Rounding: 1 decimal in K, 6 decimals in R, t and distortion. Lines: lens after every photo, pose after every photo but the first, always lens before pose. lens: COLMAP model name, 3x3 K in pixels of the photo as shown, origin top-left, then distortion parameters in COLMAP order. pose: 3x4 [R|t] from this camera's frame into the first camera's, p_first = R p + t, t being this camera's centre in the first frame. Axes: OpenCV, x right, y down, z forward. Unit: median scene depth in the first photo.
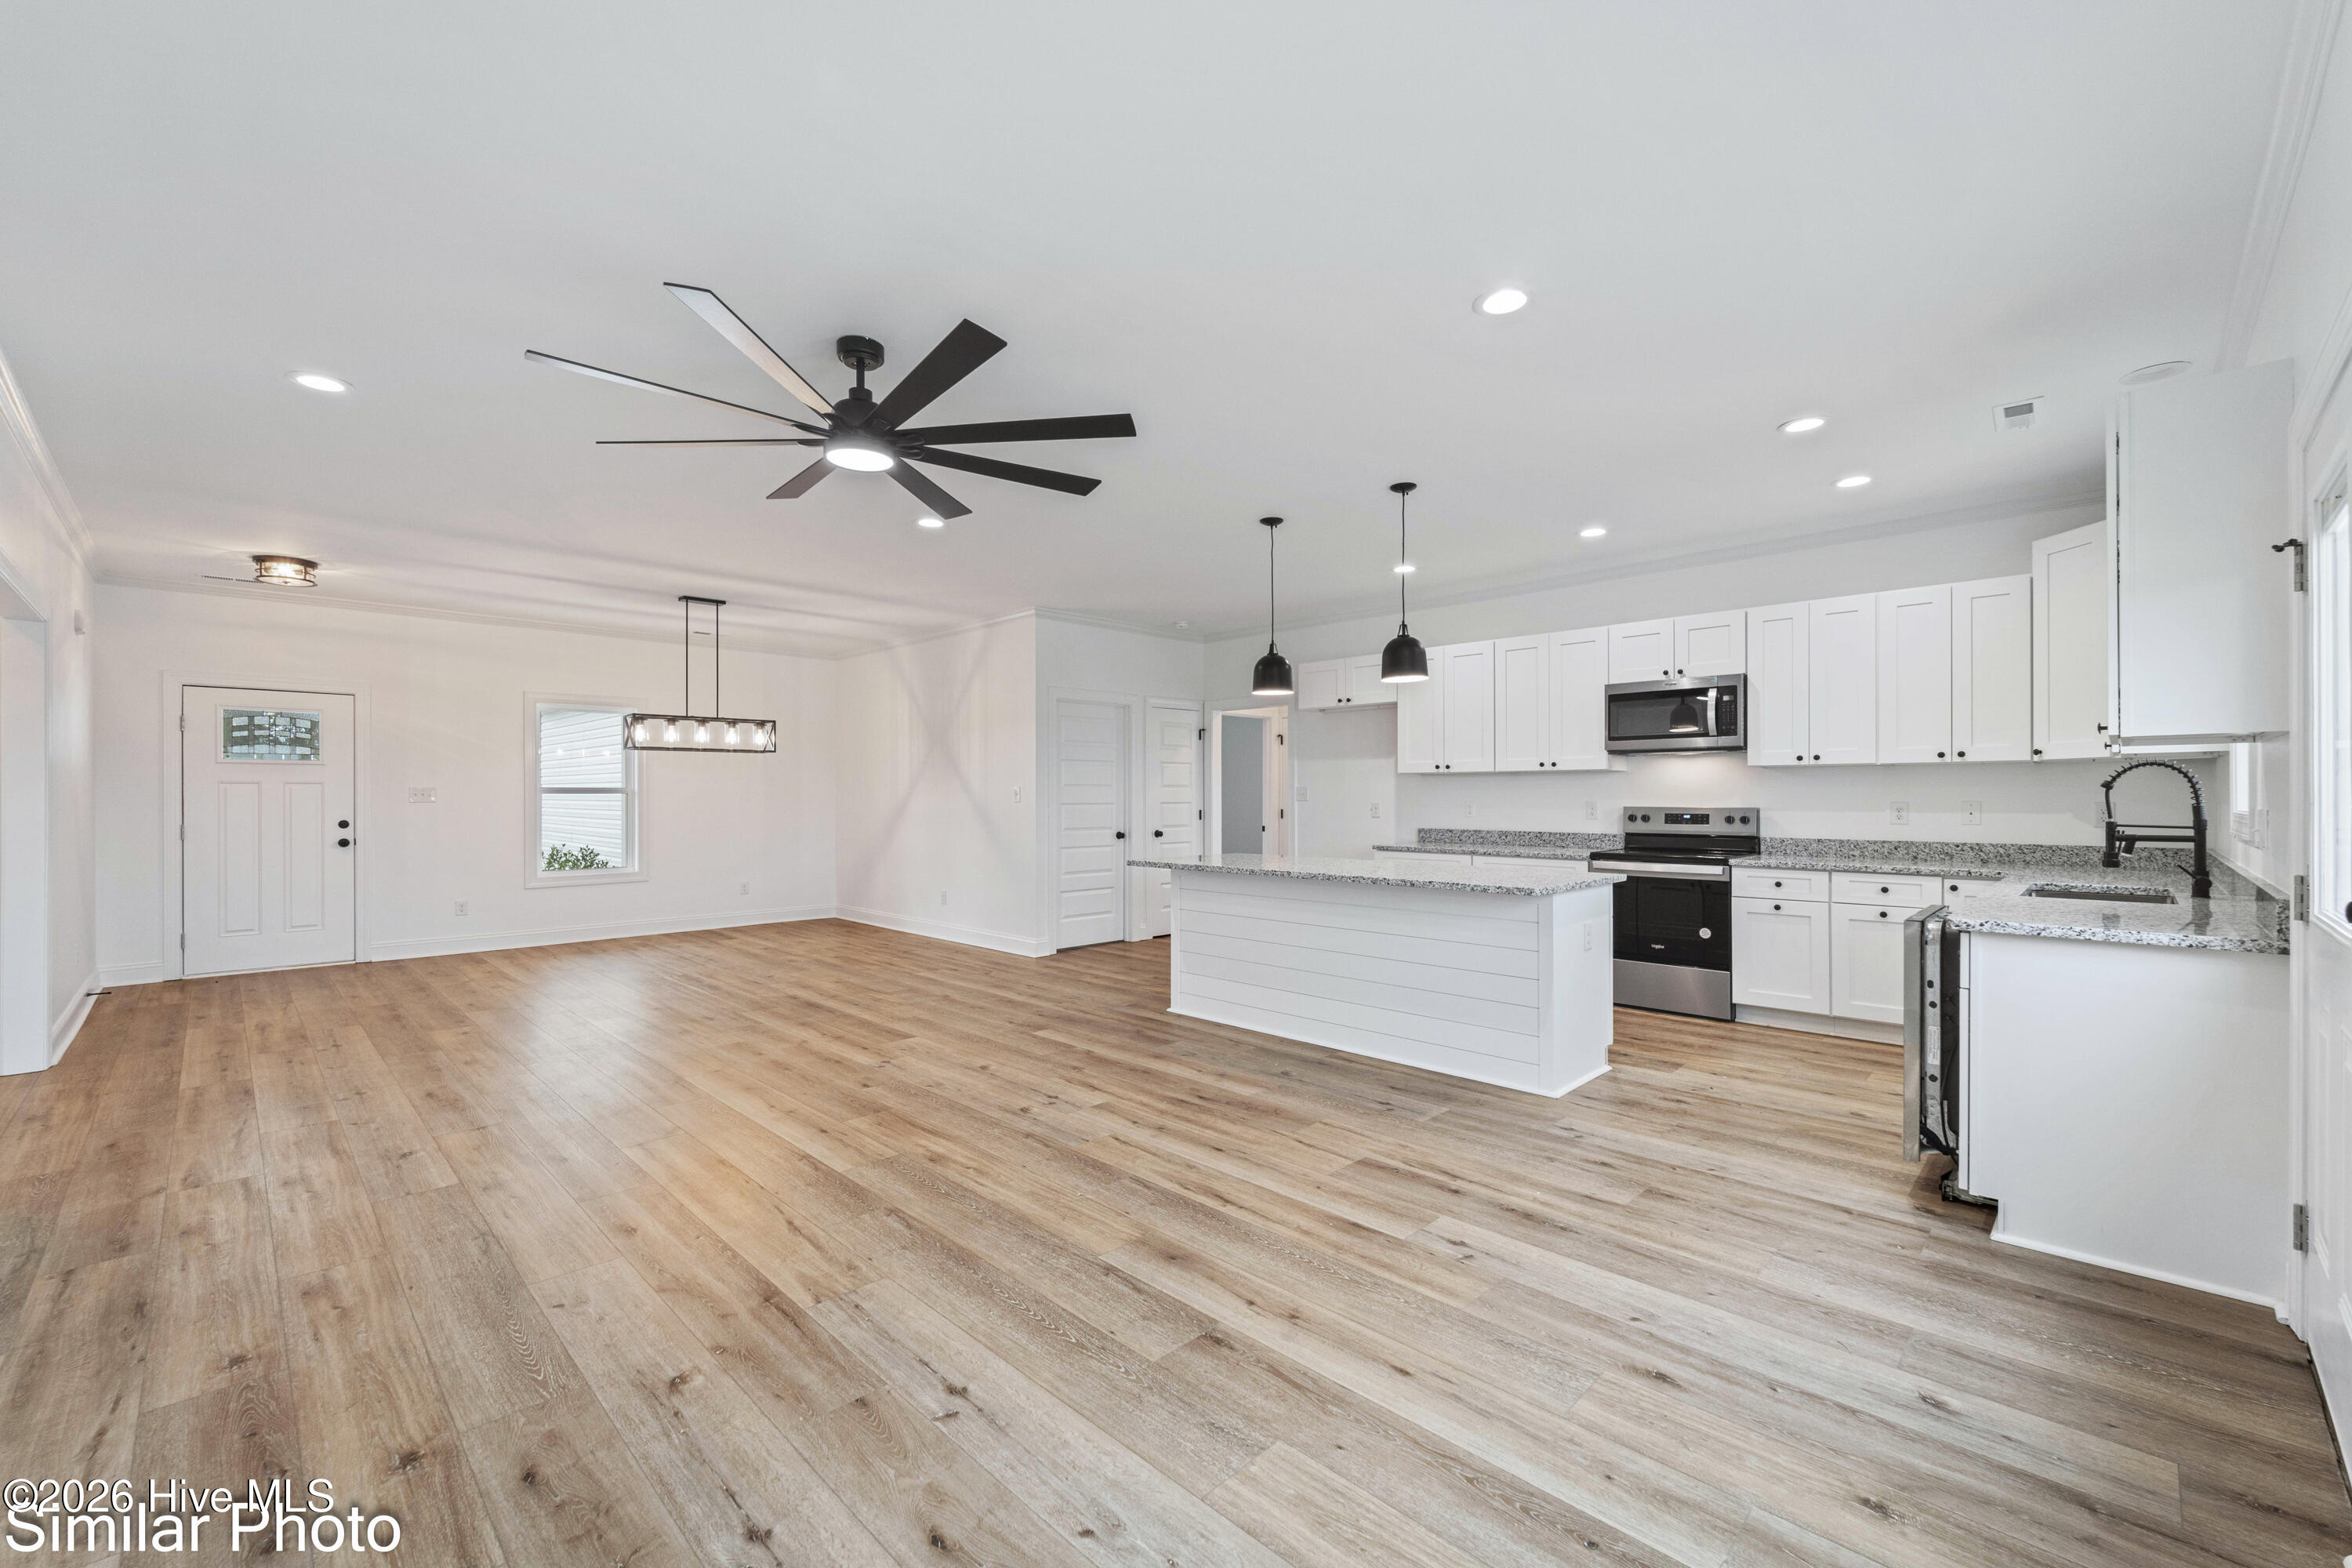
lens RADIAL K [[951.8, 0, 1171.3], [0, 951.8, 792.1], [0, 0, 1]] dist [0.000045, -0.001156]
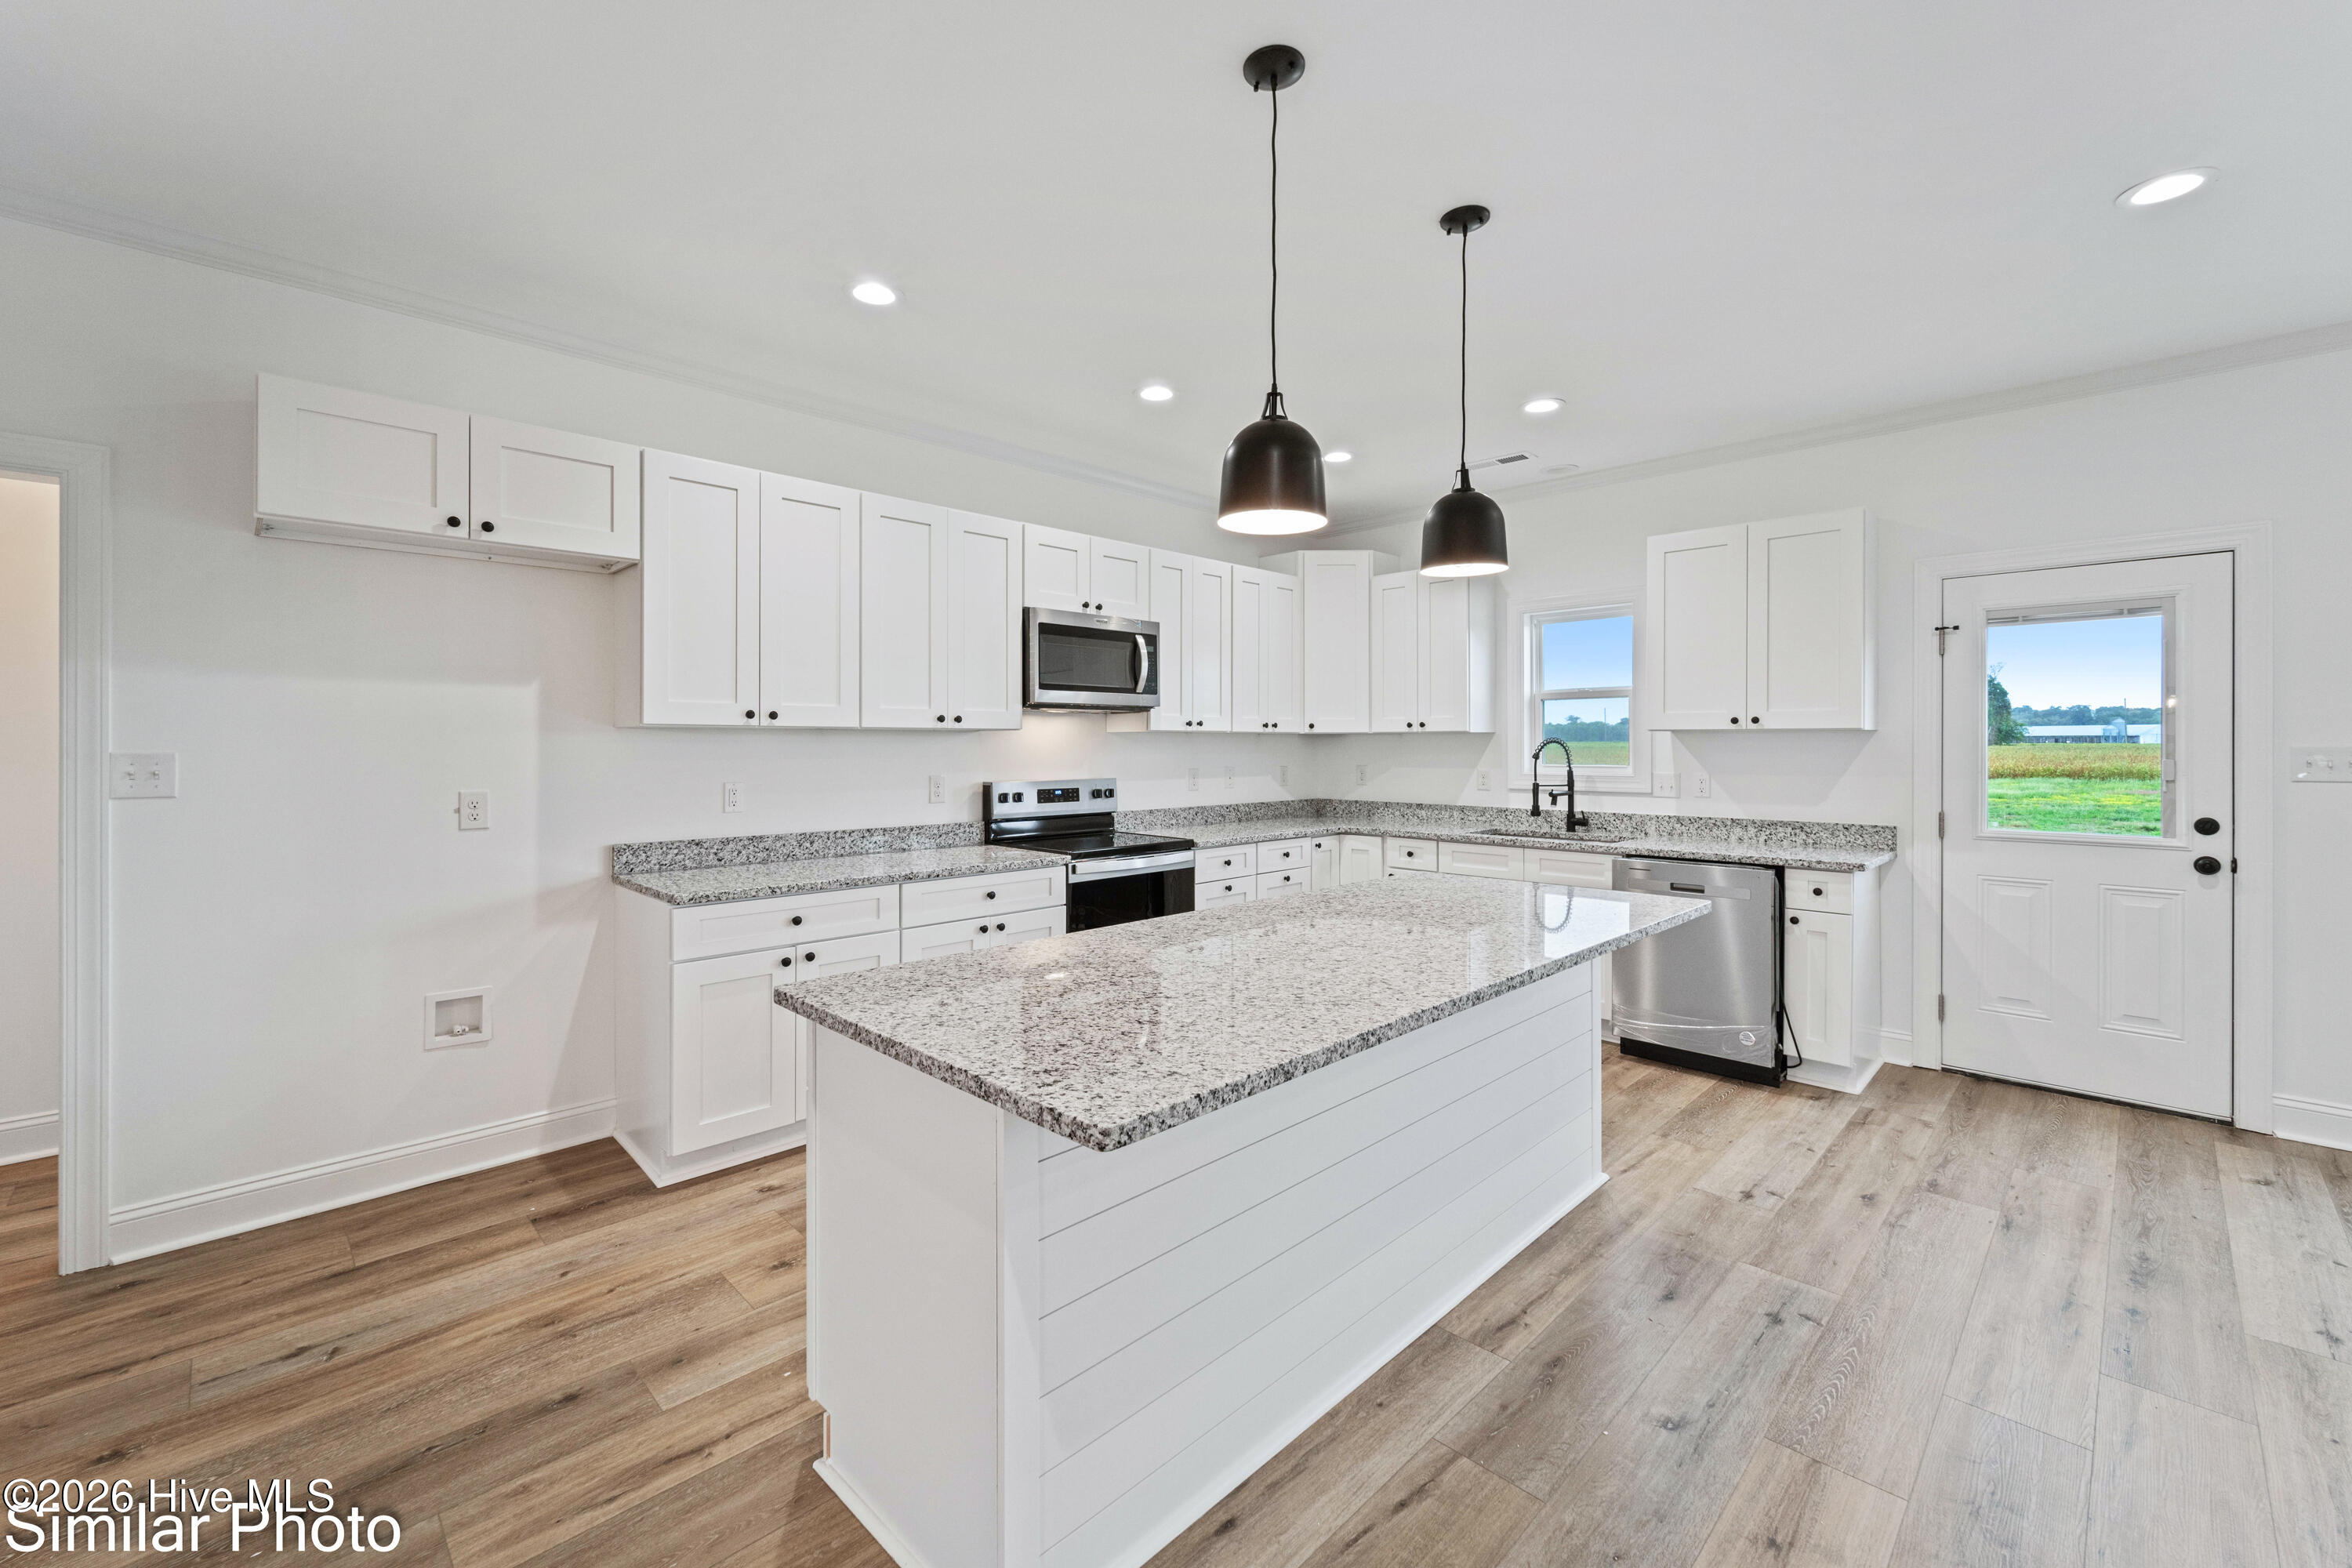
lens RADIAL K [[958.0, 0, 1161.5], [0, 958.0, 744.3], [0, 0, 1]] dist [0.000046, -0.000343]
pose [[0.012143, 0.001231, 0.999926, -0.344571], [-0.003427, 0.999993, -0.001190, -0.018501], [-0.999920, -0.003413, 0.012147, 1.298995]]
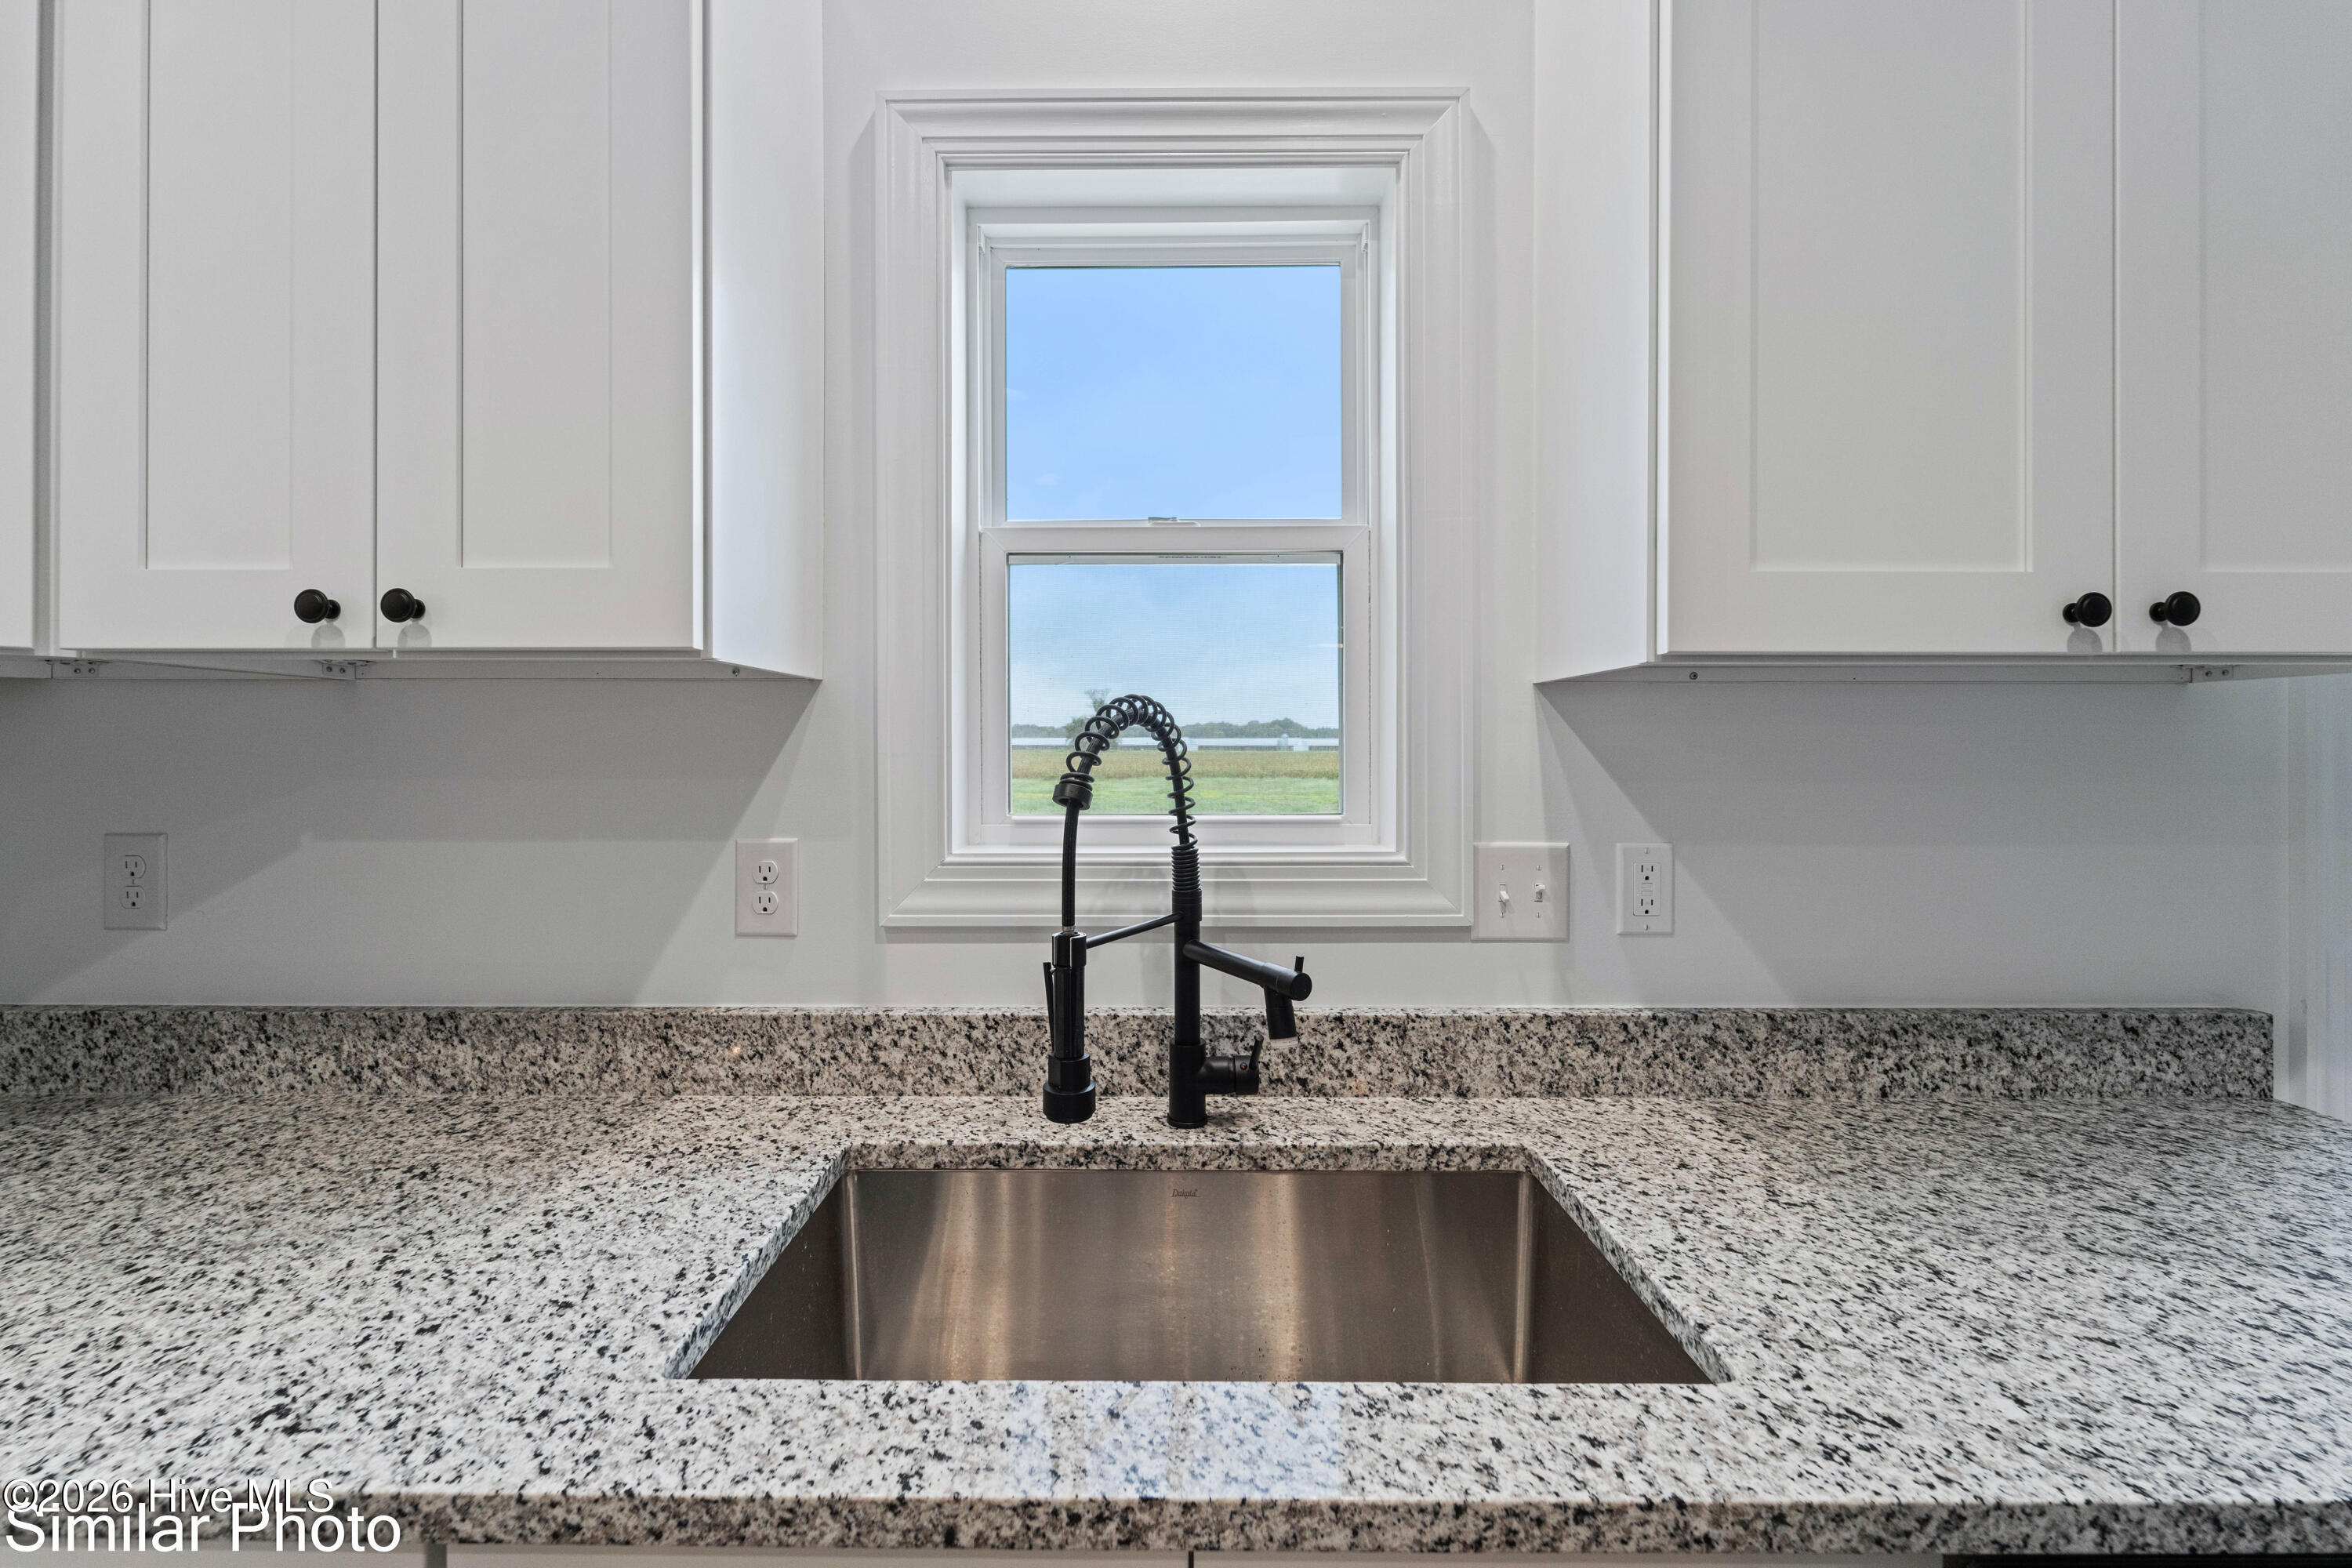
lens RADIAL K [[991.1, 0, 1176.1], [0, 991.1, 779.6], [0, 0, 1]] dist [-0.000483, -0.003903]
pose [[-0.705326, -0.017354, 0.708670, 0.672111], [-0.003733, 0.999777, 0.020767, -0.013925], [-0.708873, 0.012002, -0.705234, 0.997185]]
